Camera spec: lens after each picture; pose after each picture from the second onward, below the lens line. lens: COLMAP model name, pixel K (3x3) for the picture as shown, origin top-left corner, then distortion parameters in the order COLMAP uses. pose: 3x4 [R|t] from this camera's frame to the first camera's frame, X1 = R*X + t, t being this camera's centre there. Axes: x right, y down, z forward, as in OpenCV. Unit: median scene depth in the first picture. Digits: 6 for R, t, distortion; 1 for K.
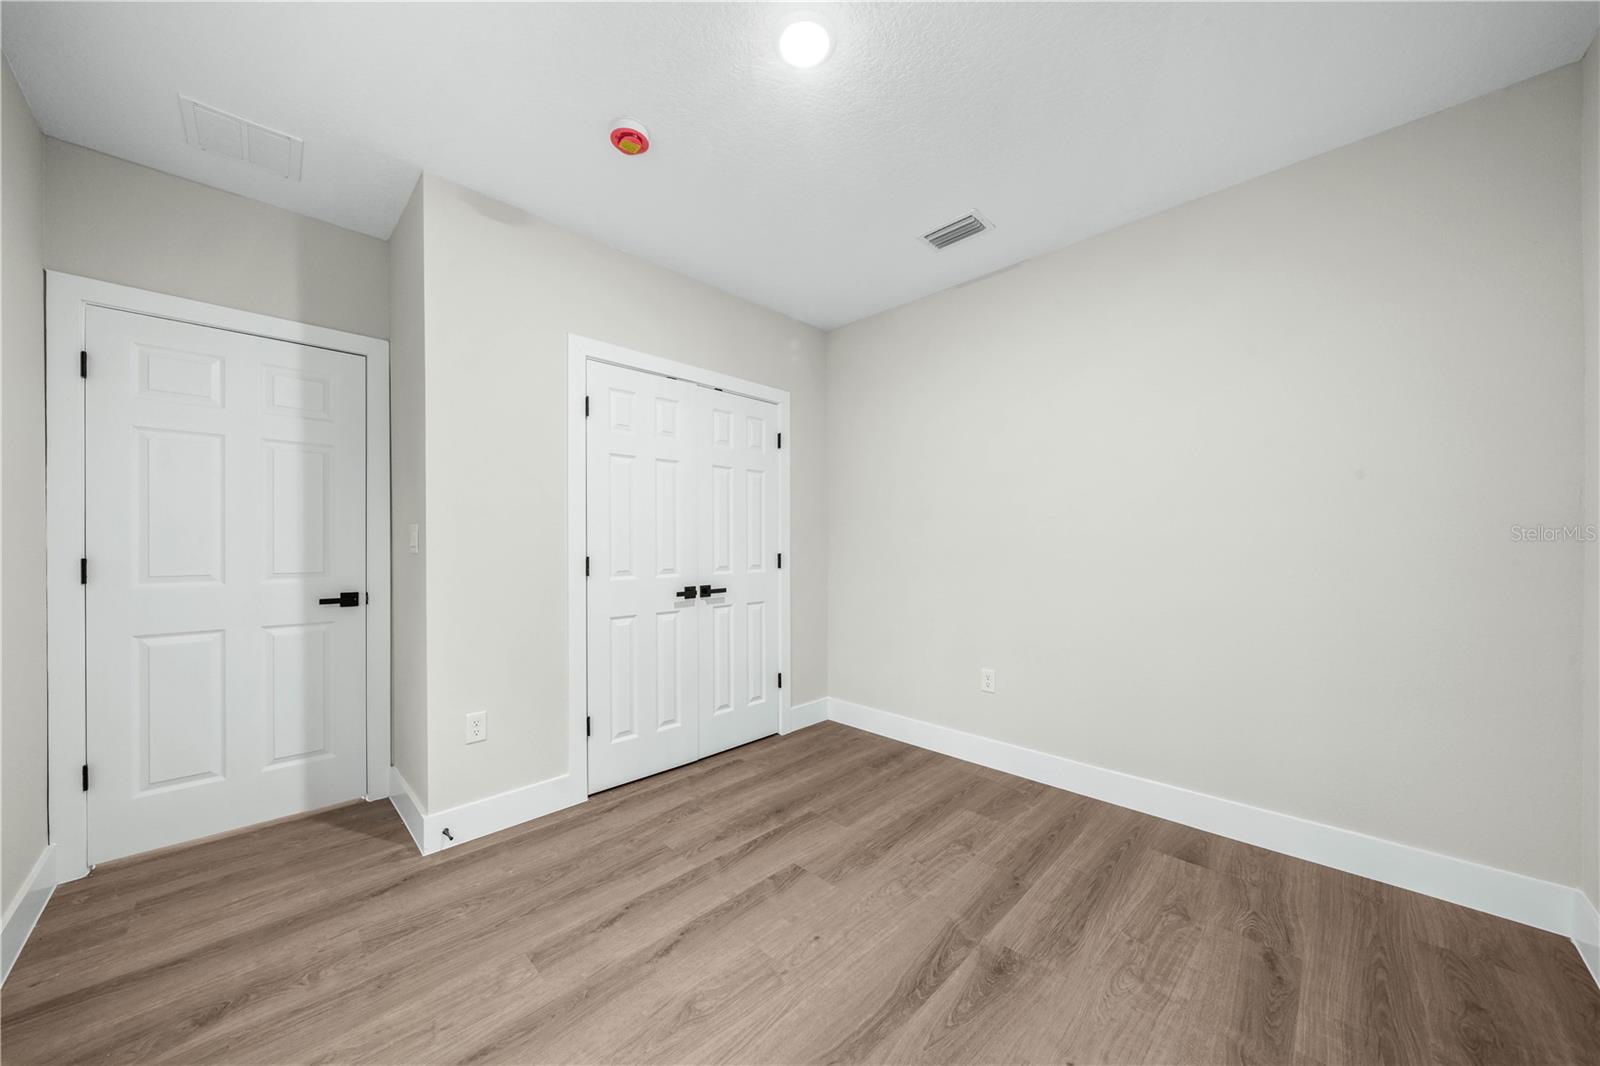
lens RADIAL K [[564.3, 0, 813.2], [0, 564.3, 535.5], [0, 0, 1]] dist [-0.006848, 0.000936]
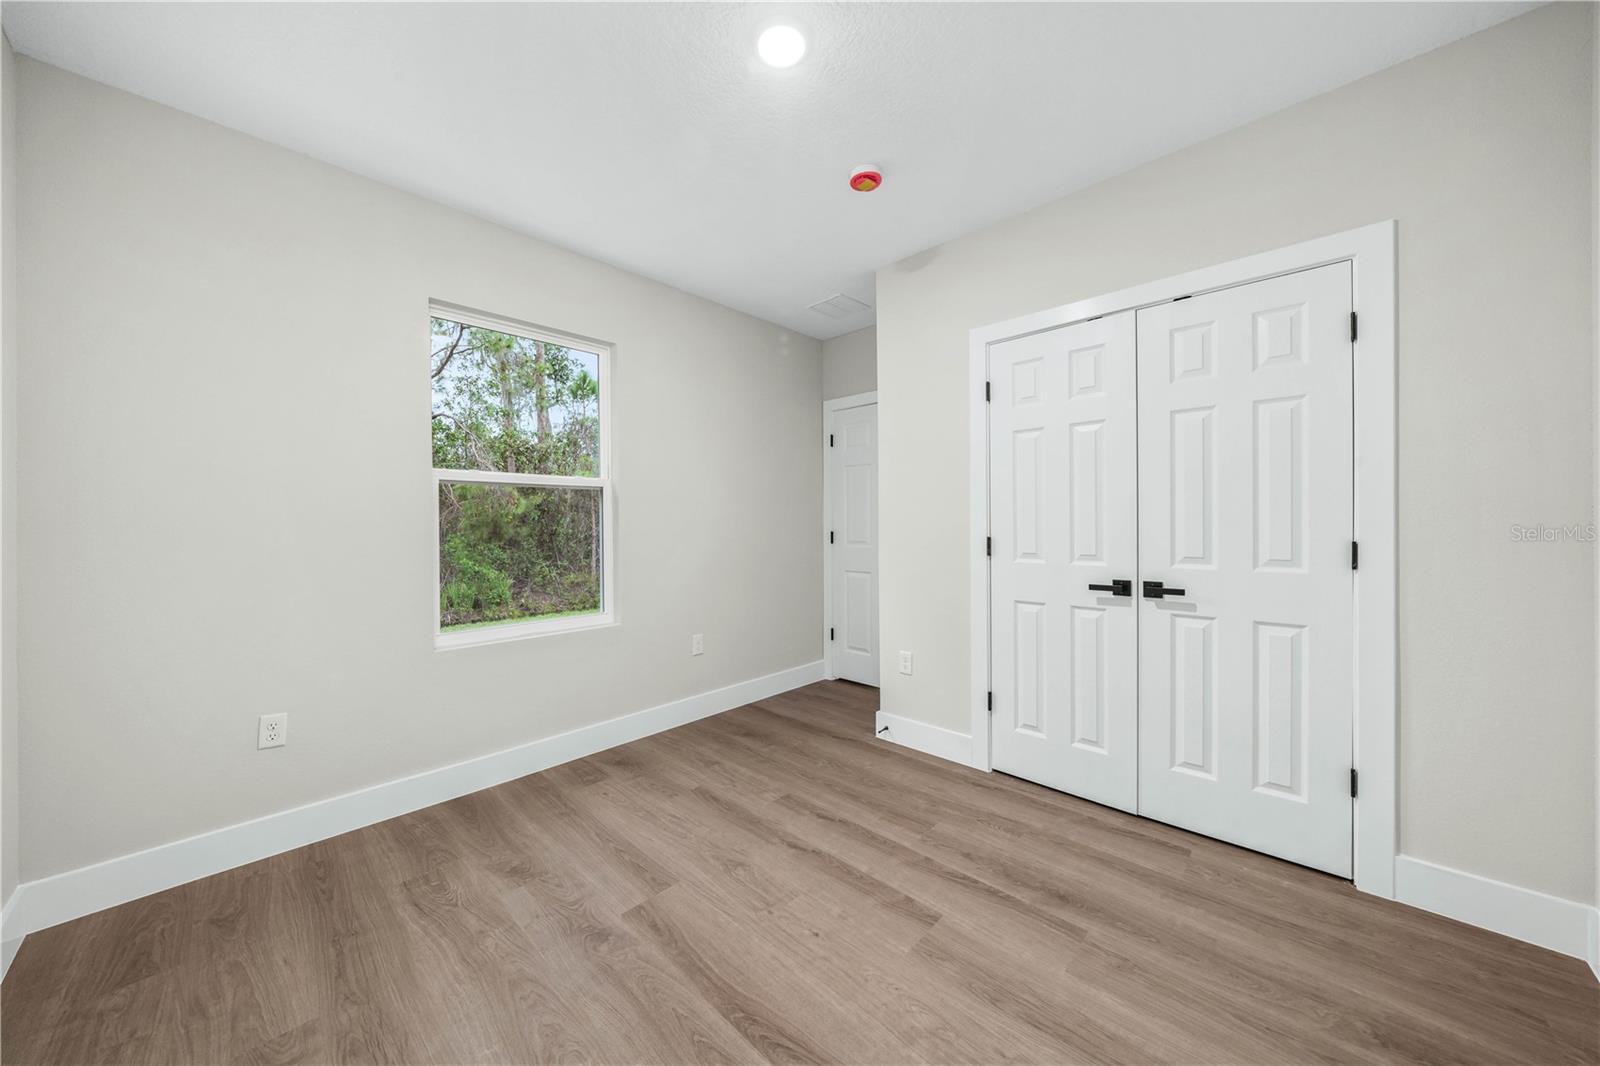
lens RADIAL K [[564.3, 0, 776.7], [0, 564.3, 527.2], [0, 0, 1]] dist [-0.006848, 0.000936]
pose [[-0.028908, 0.003683, -0.999575, 0.753008], [0.014124, 0.999895, 0.003276, 0.012501], [0.999482, -0.014023, -0.028957, 0.756331]]
